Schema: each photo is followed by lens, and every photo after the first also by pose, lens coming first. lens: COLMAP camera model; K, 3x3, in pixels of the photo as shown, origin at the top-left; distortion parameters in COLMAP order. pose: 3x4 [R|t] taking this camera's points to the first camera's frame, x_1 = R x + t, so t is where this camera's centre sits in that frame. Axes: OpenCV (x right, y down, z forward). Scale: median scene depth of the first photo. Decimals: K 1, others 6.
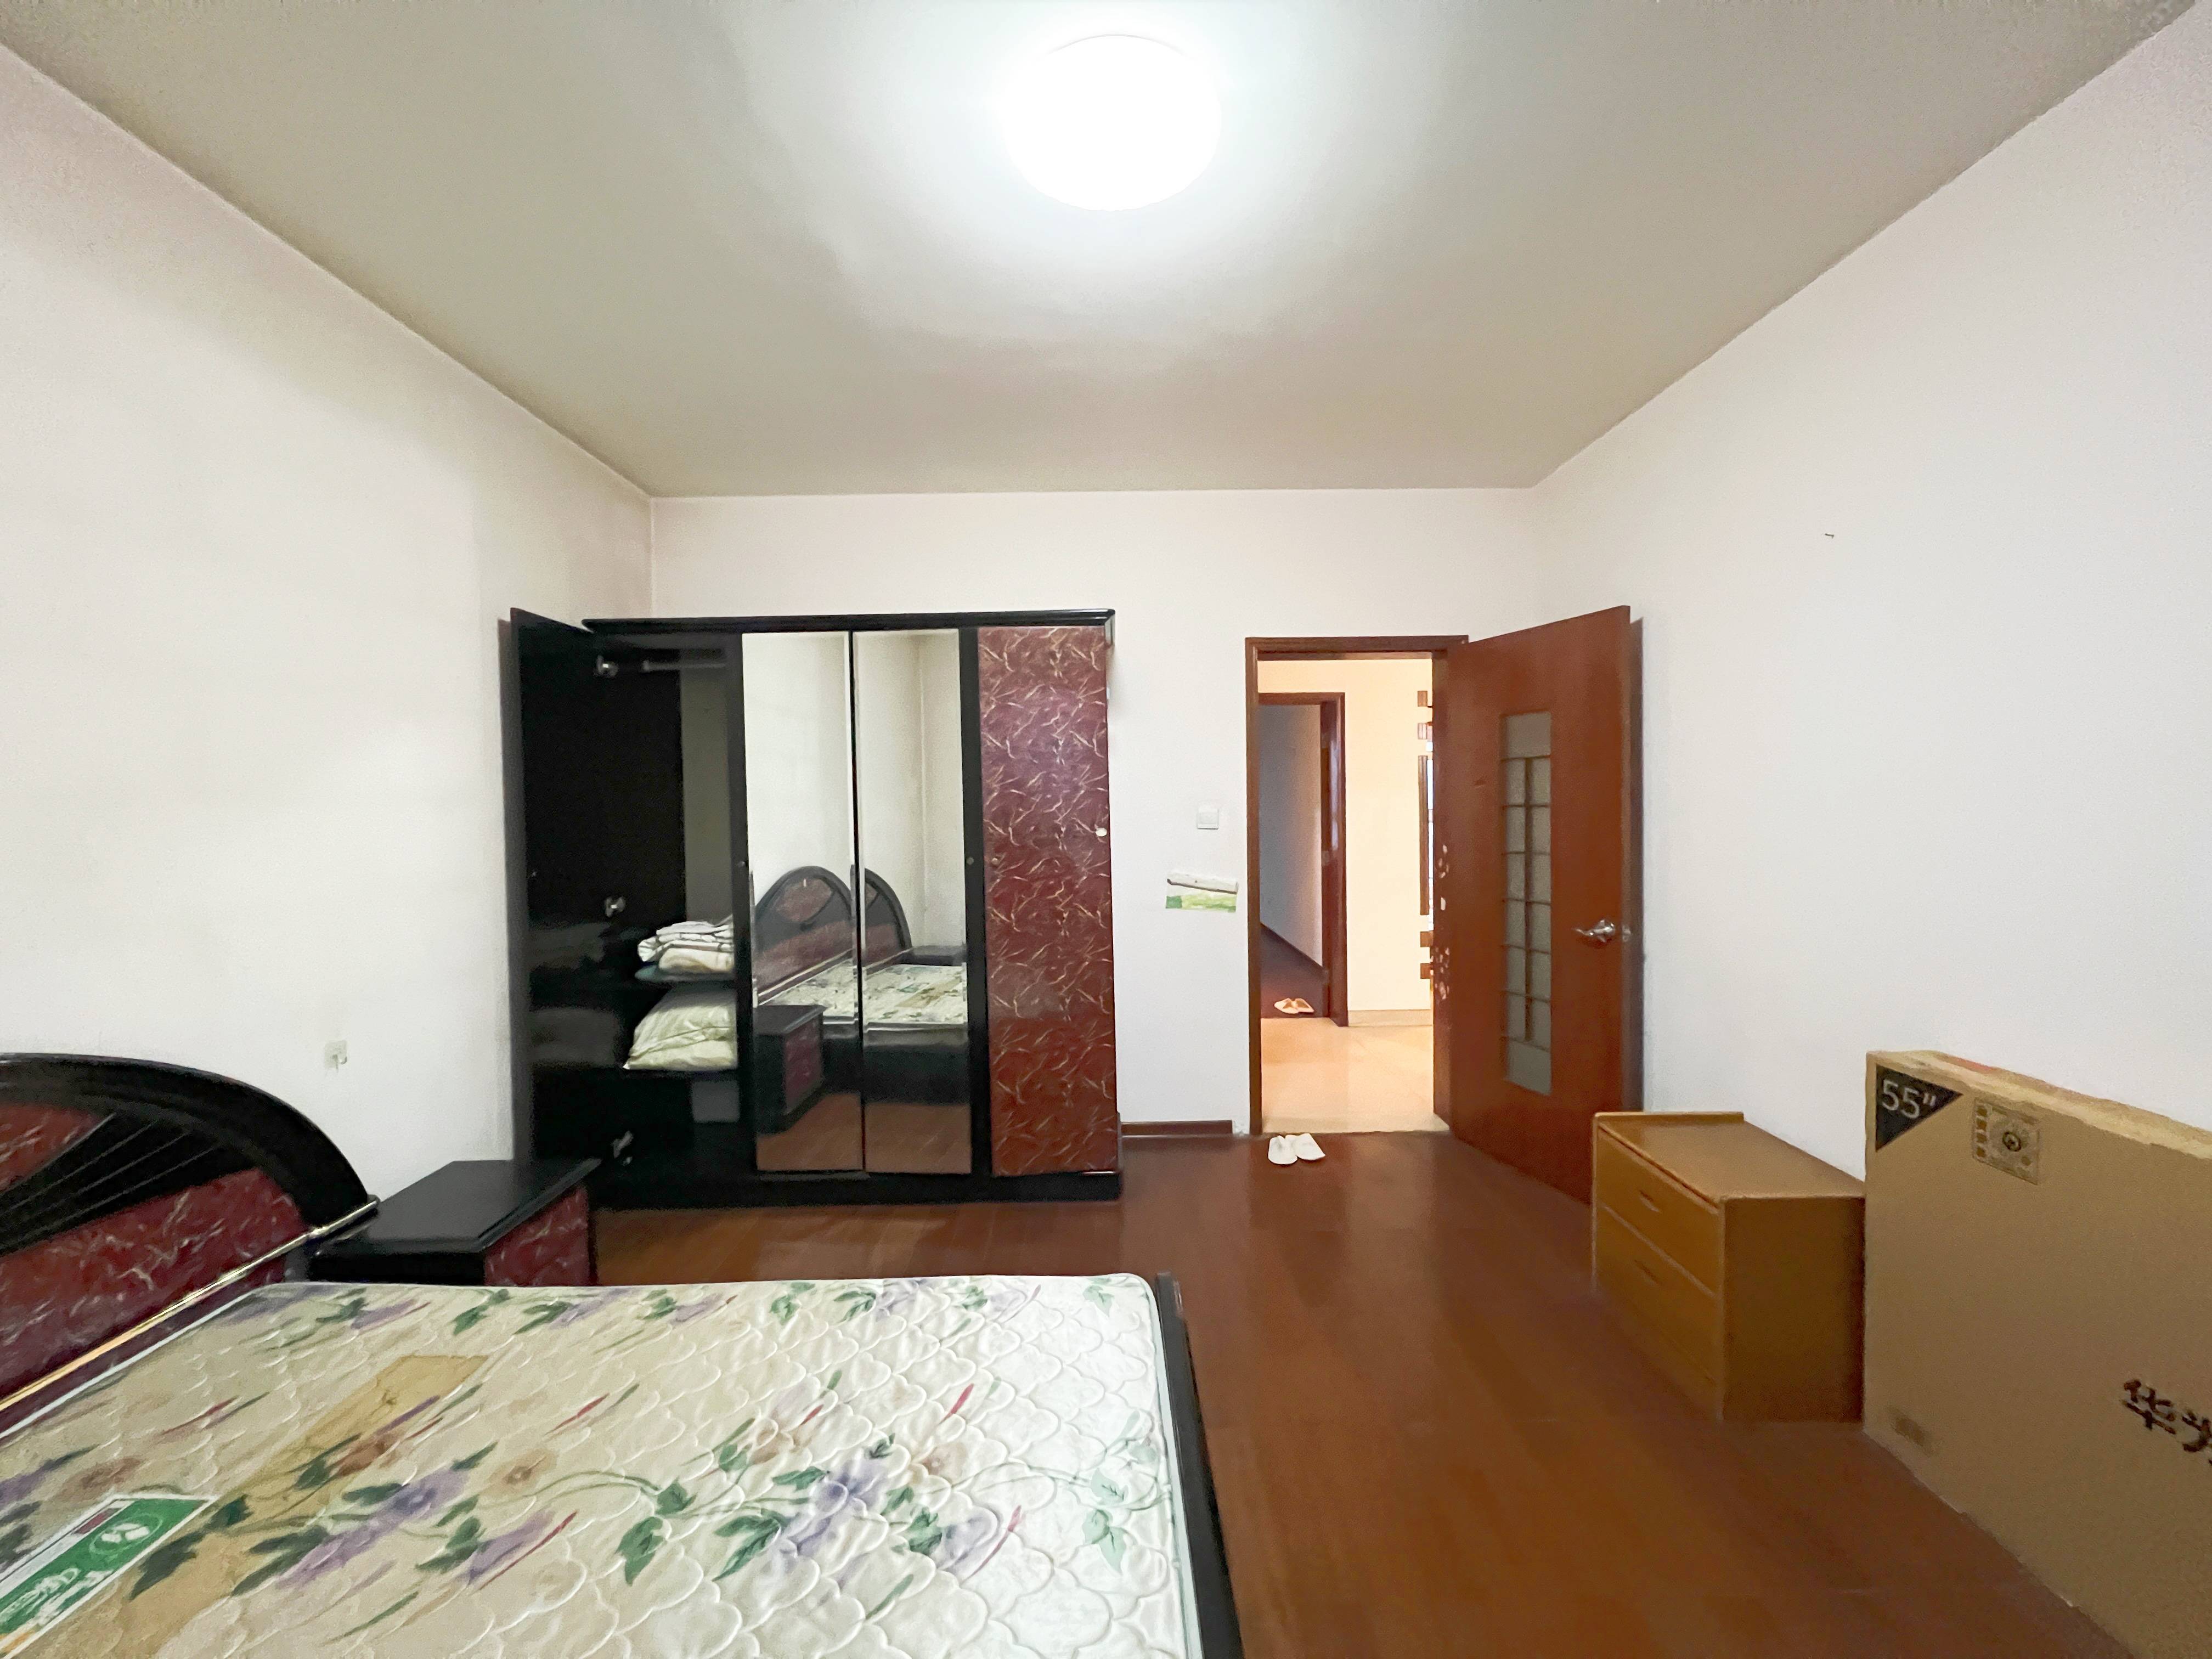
lens RADIAL K [[888.7, 0, 1098.8], [0, 888.7, 826.8], [0, 0, 1]] dist [0.000595, 0.000052]
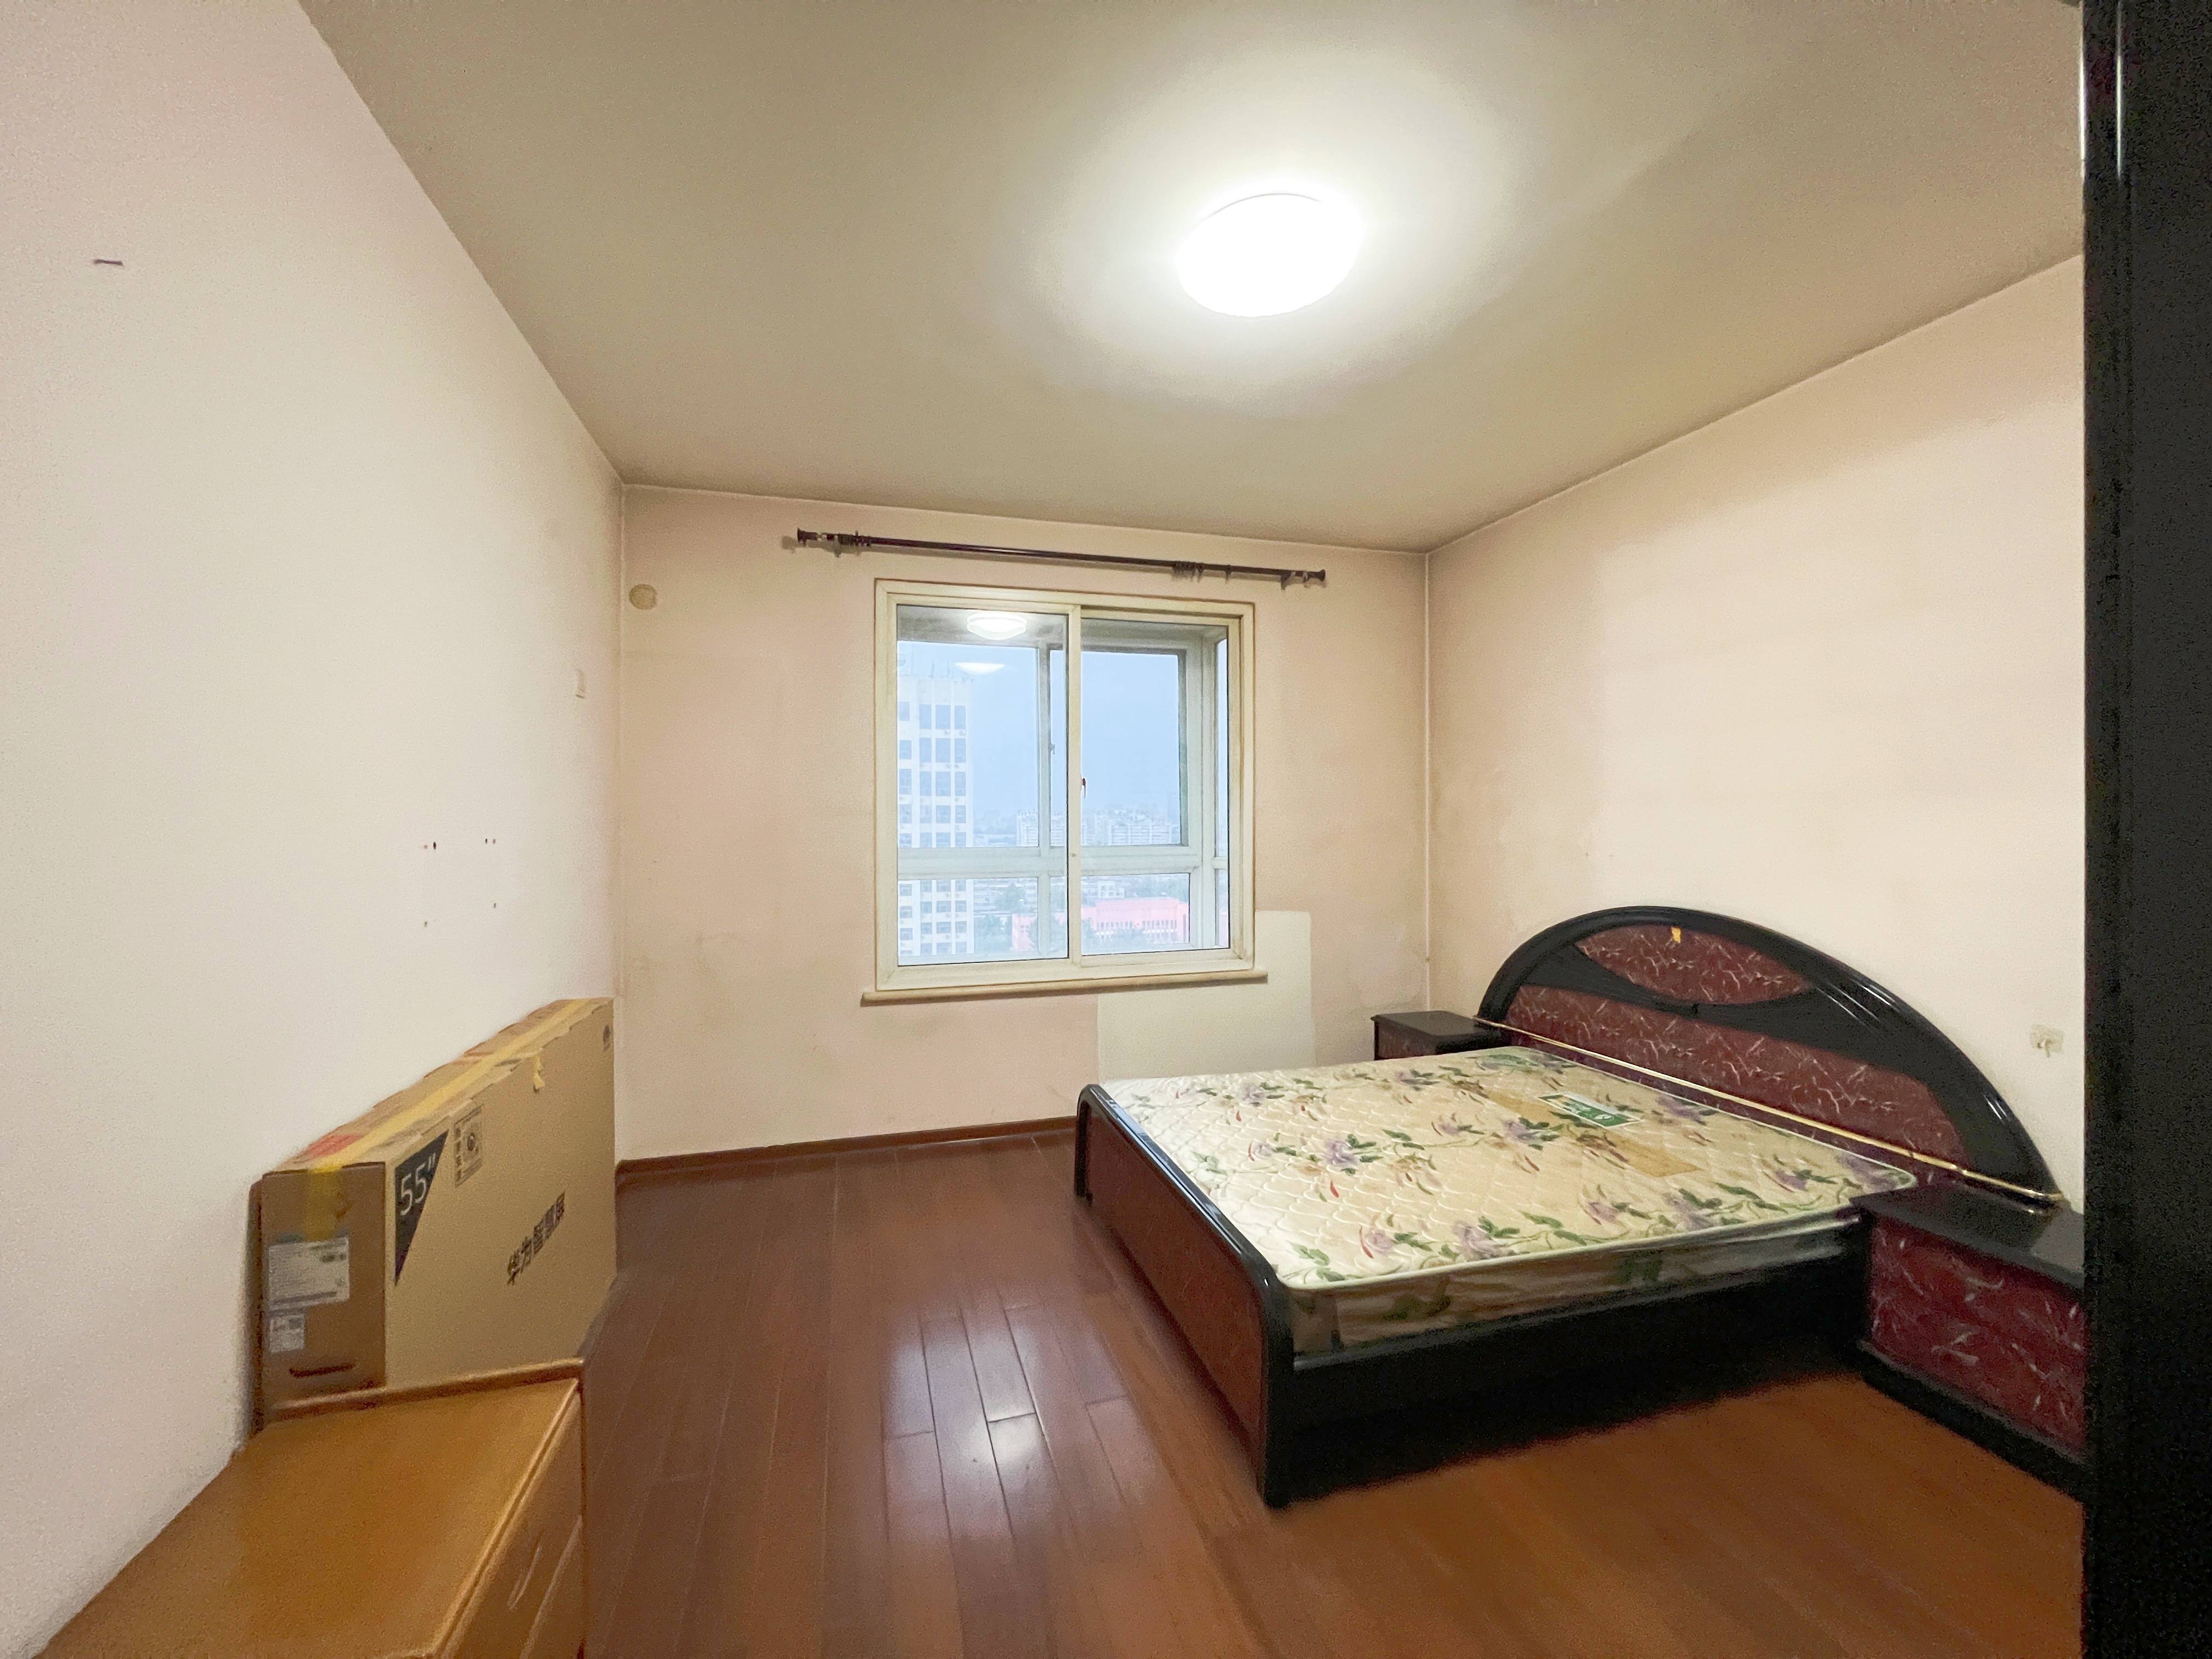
lens RADIAL K [[888.7, 0, 1103.8], [0, 888.7, 823.6], [0, 0, 1]] dist [0.000595, 0.000052]
pose [[-0.961139, 0.019959, -0.275343, 0.727786], [0.010803, 0.999338, 0.034730, -0.061018], [0.275854, 0.030406, -0.960719, 2.653451]]
